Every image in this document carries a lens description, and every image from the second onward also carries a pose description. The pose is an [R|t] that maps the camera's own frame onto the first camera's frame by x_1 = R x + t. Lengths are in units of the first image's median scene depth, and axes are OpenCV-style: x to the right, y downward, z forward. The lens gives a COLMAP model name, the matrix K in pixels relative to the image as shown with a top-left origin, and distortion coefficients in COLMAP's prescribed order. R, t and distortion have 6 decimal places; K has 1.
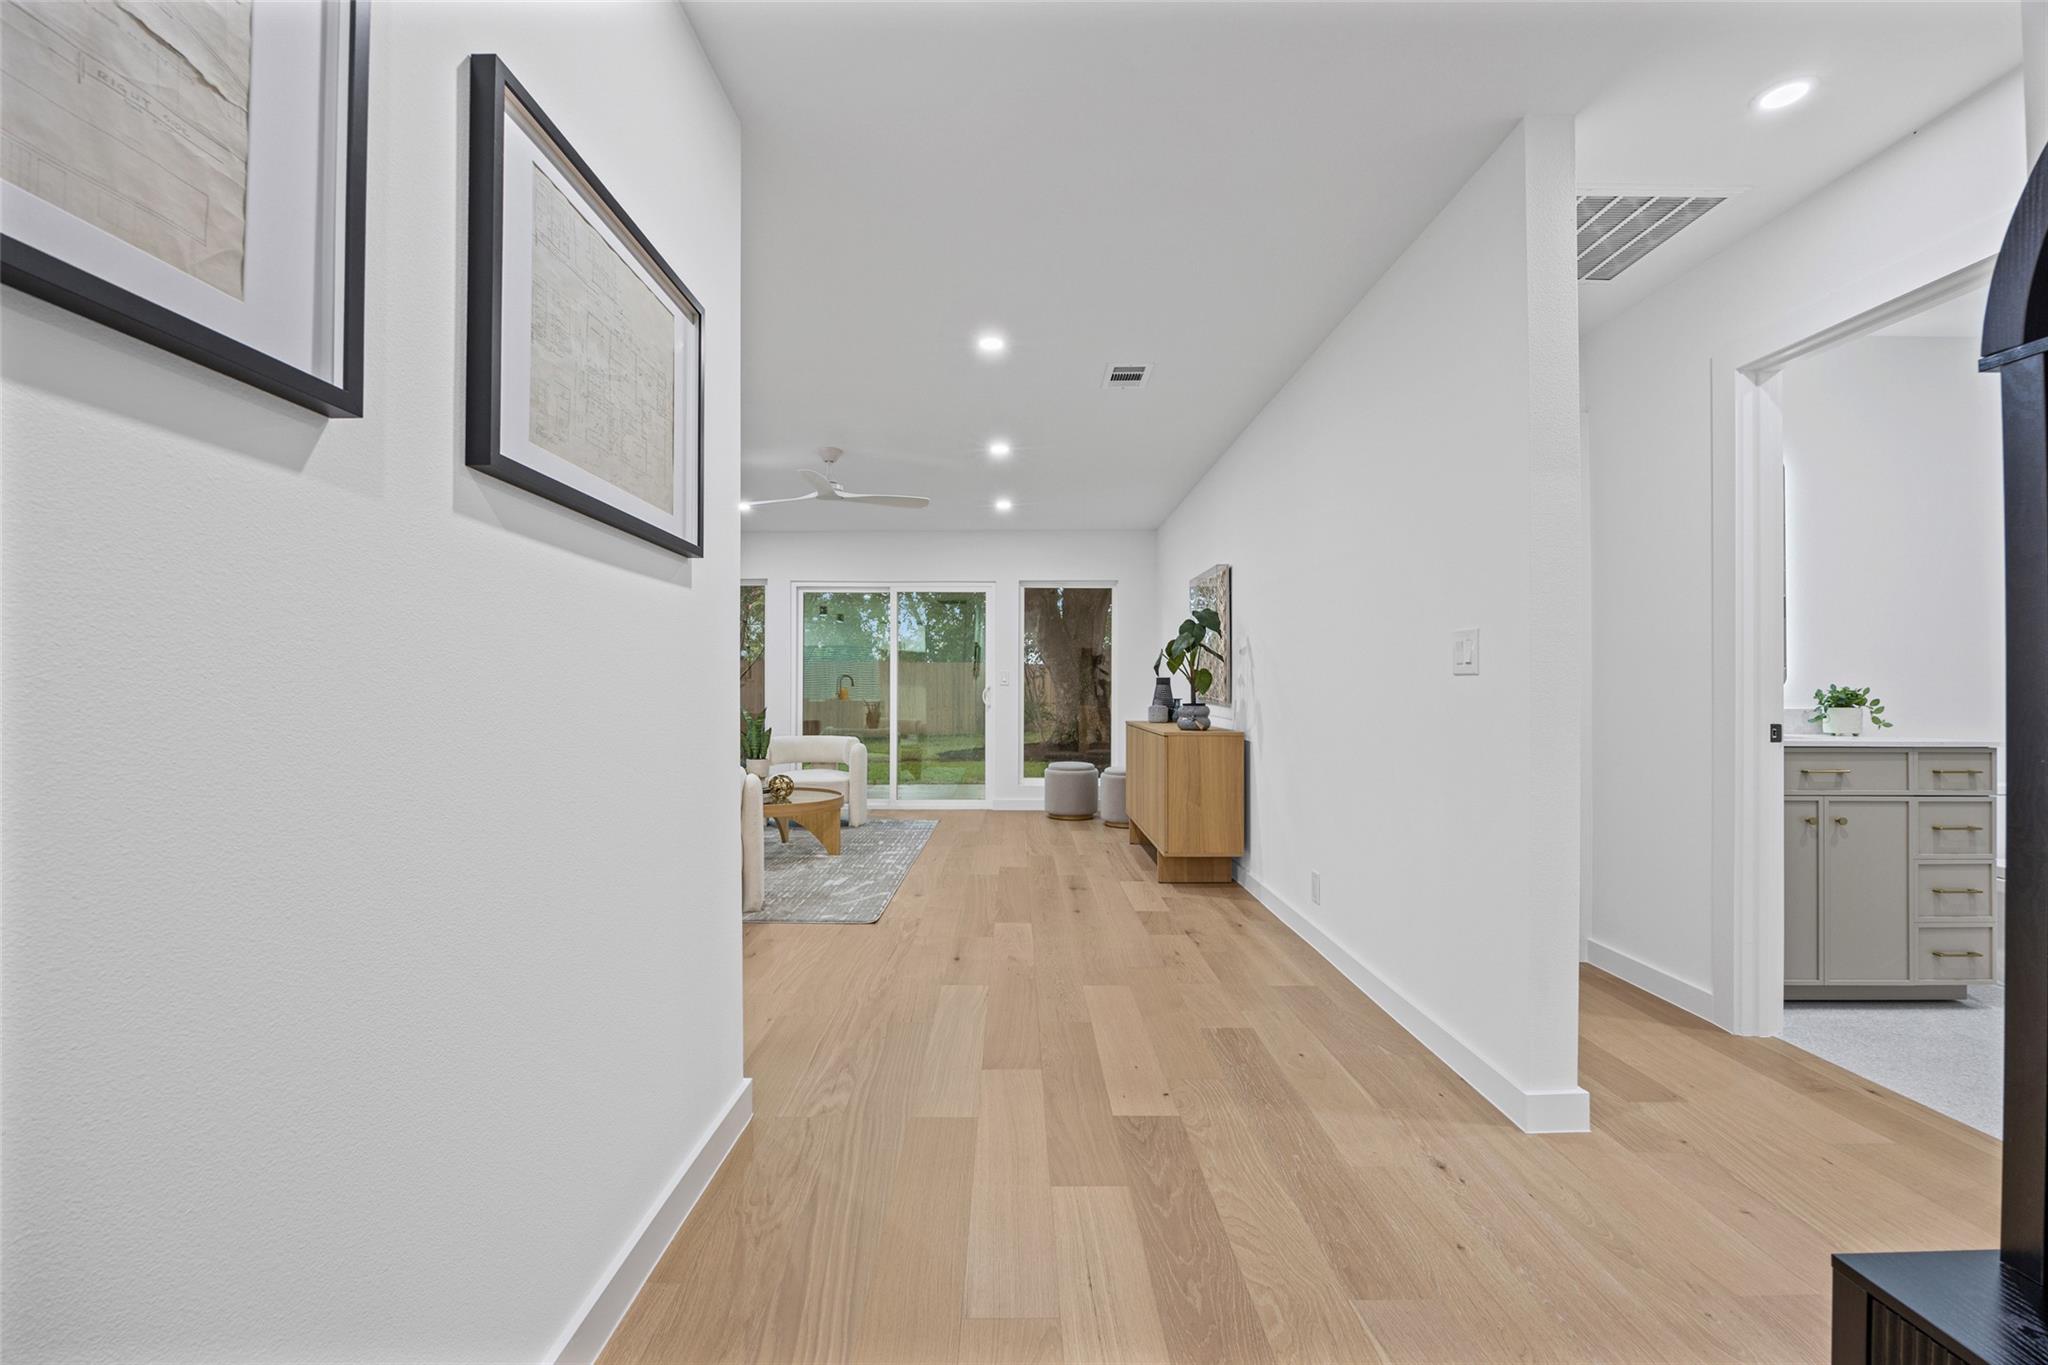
lens RADIAL K [[849.5, 0, 1011.7], [0, 849.5, 686.2], [0, 0, 1]] dist [-0.019505, 0.000098]
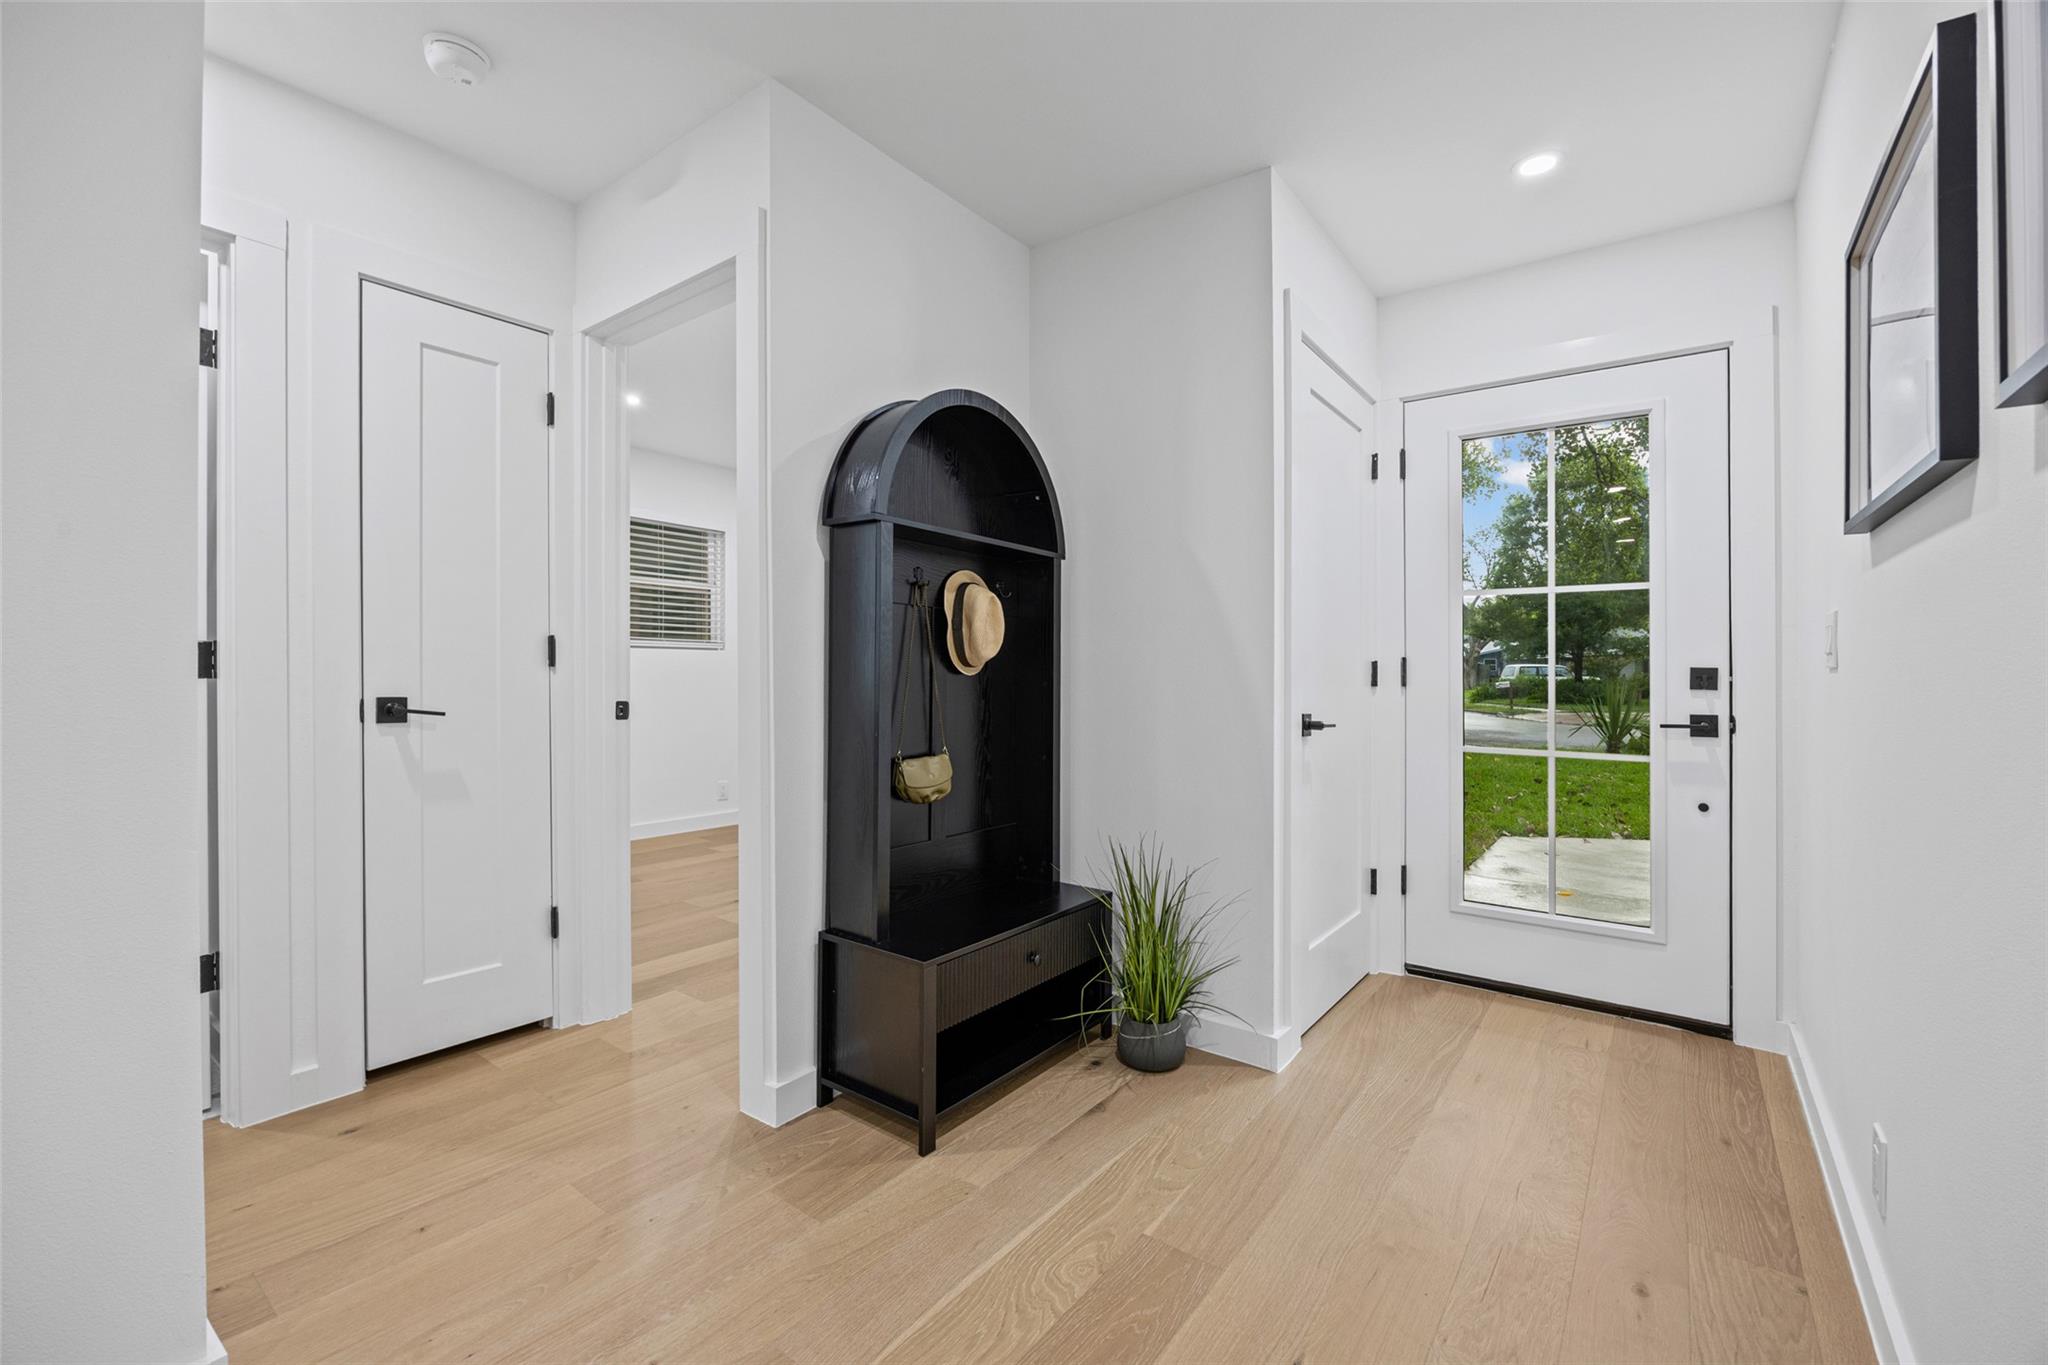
lens RADIAL K [[849.5, 0, 1016.3], [0, 849.5, 671.8], [0, 0, 1]] dist [-0.019505, 0.000098]
pose [[-0.790751, -0.001460, 0.612136, -0.051507], [-0.008059, 0.999935, -0.008027, 0.001500], [-0.612085, -0.011281, -0.790712, 0.314434]]
